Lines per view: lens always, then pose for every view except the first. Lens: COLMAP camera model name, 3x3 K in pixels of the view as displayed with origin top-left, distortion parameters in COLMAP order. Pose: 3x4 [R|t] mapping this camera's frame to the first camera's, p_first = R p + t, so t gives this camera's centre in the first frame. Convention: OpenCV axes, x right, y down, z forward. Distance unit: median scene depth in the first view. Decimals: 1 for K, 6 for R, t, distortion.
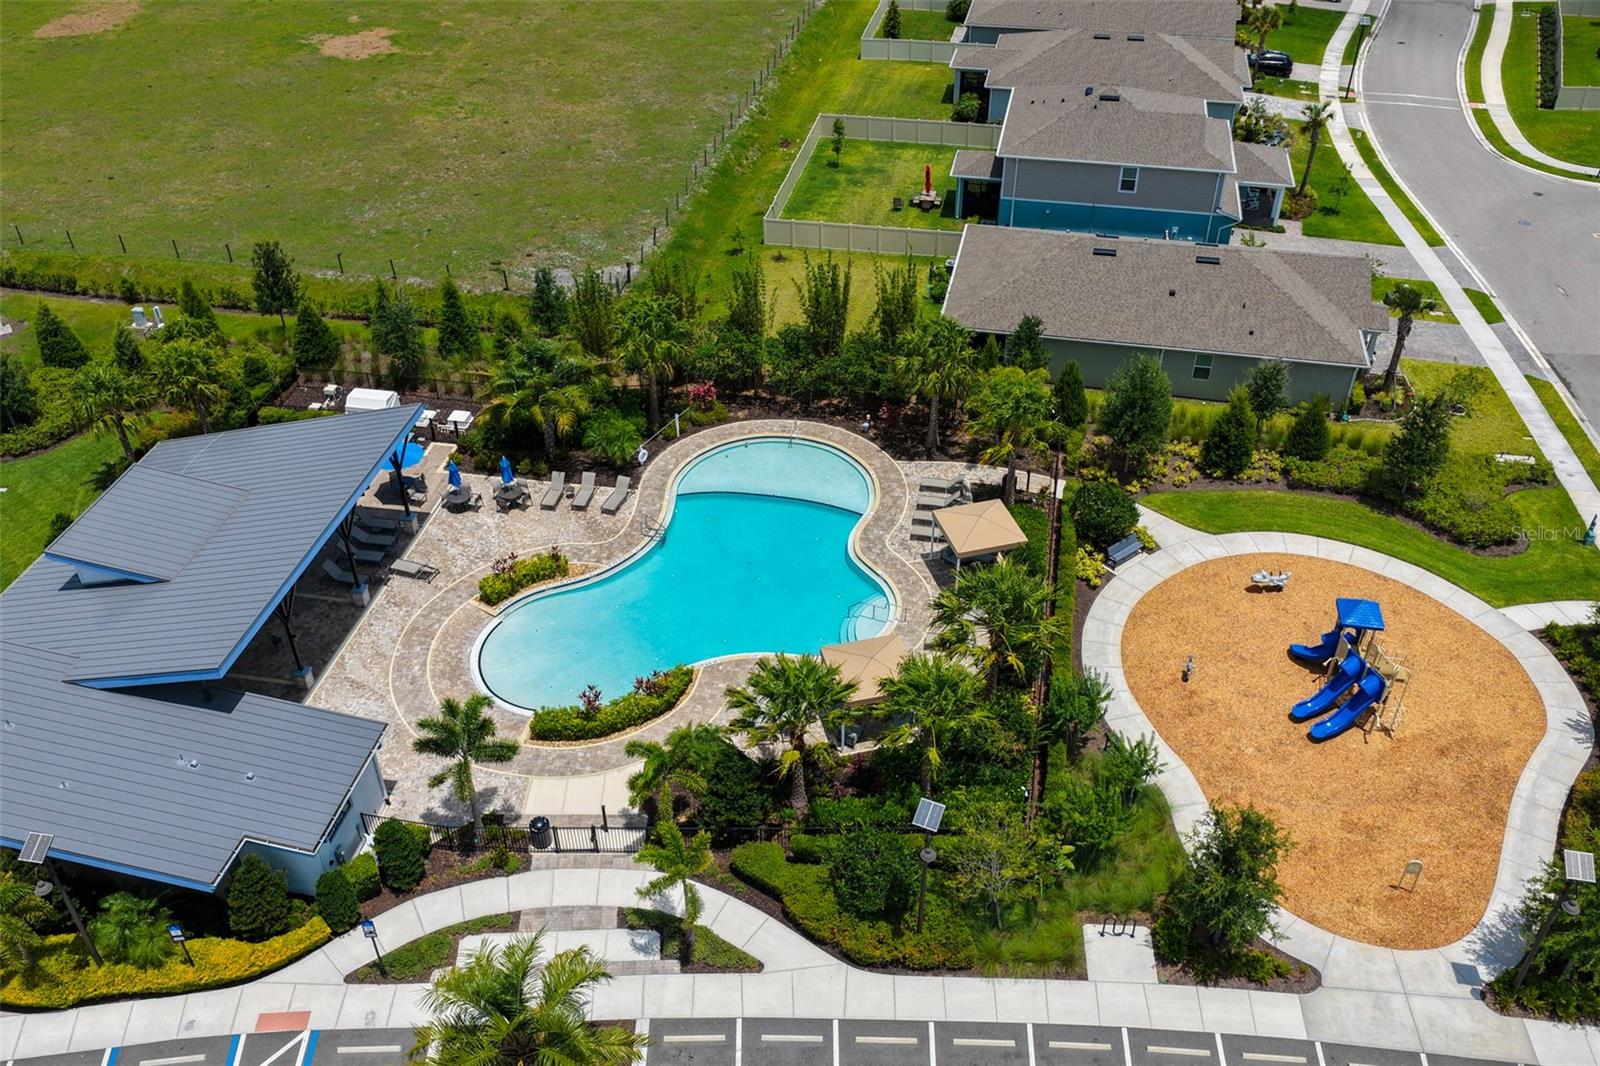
lens RADIAL K [[1333.8, 0, 800.0], [0, 1333.8, 533.0], [0, 0, 1]] dist [-0.015421, 0.038419]
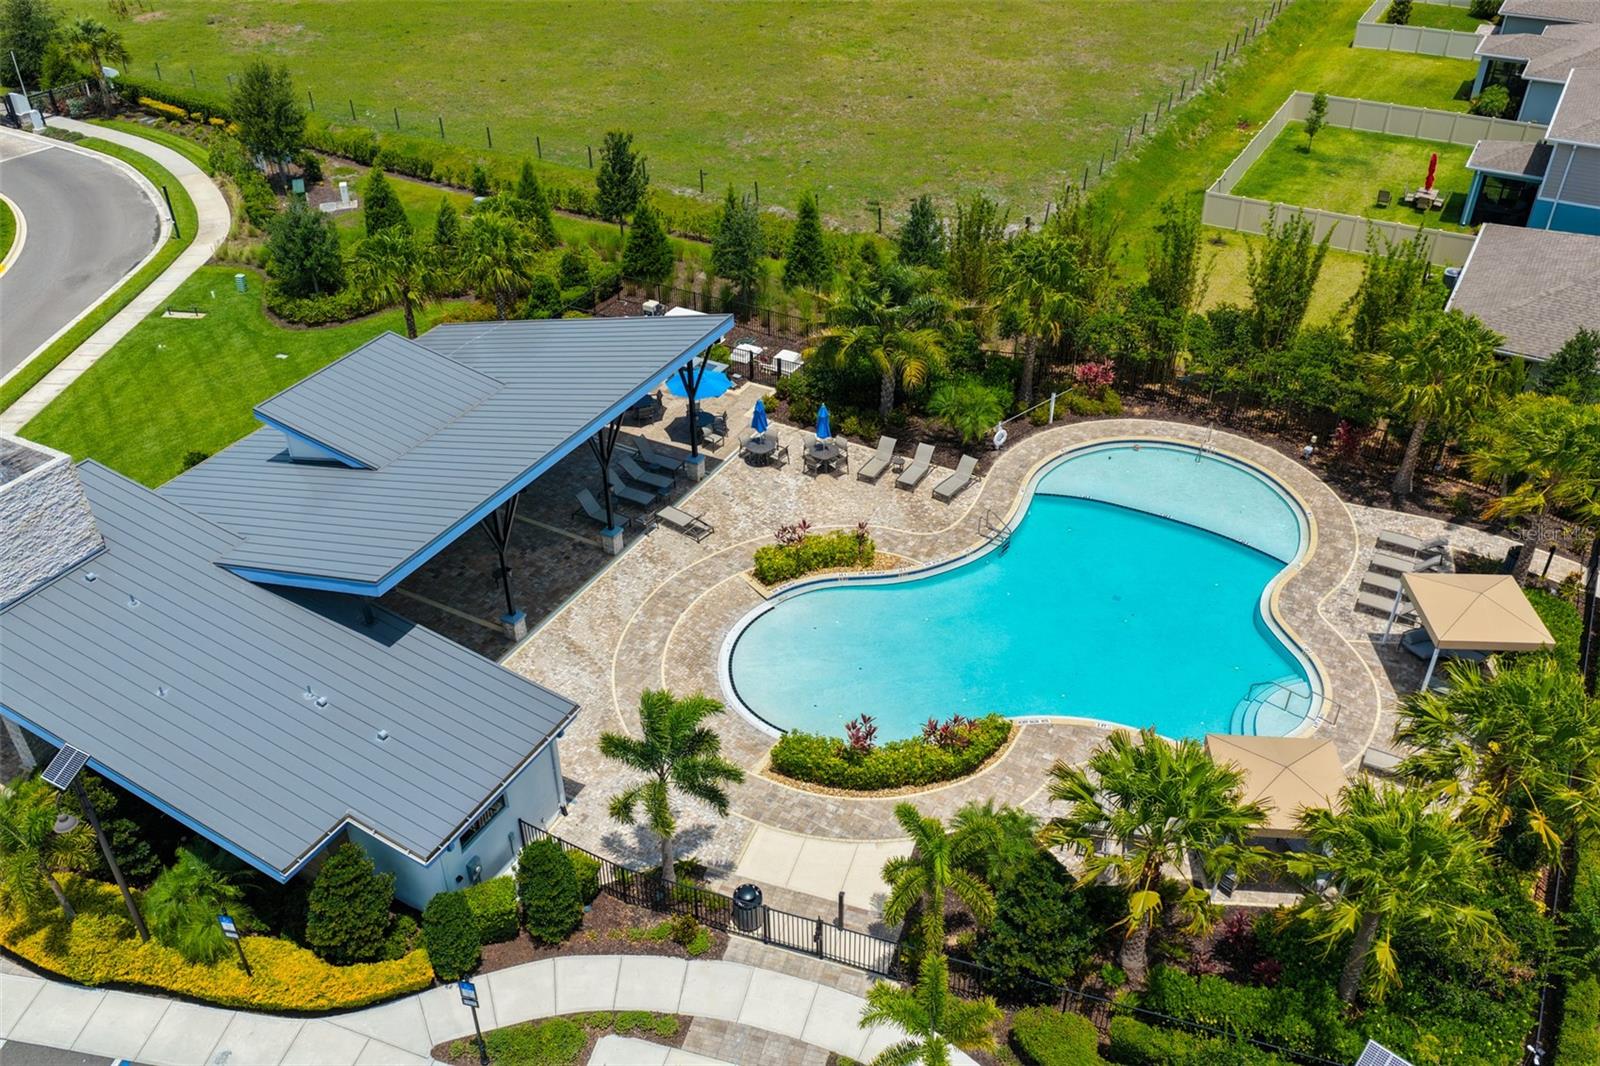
lens RADIAL K [[1333.8, 0, 800.0], [0, 1333.8, 533.0], [0, 0, 1]] dist [-0.015421, 0.038419]
pose [[0.948151, 0.182239, -0.260383, -0.017714], [-0.190648, 0.981632, -0.007185, 0.024410], [0.254291, 0.056454, 0.965479, 0.239382]]
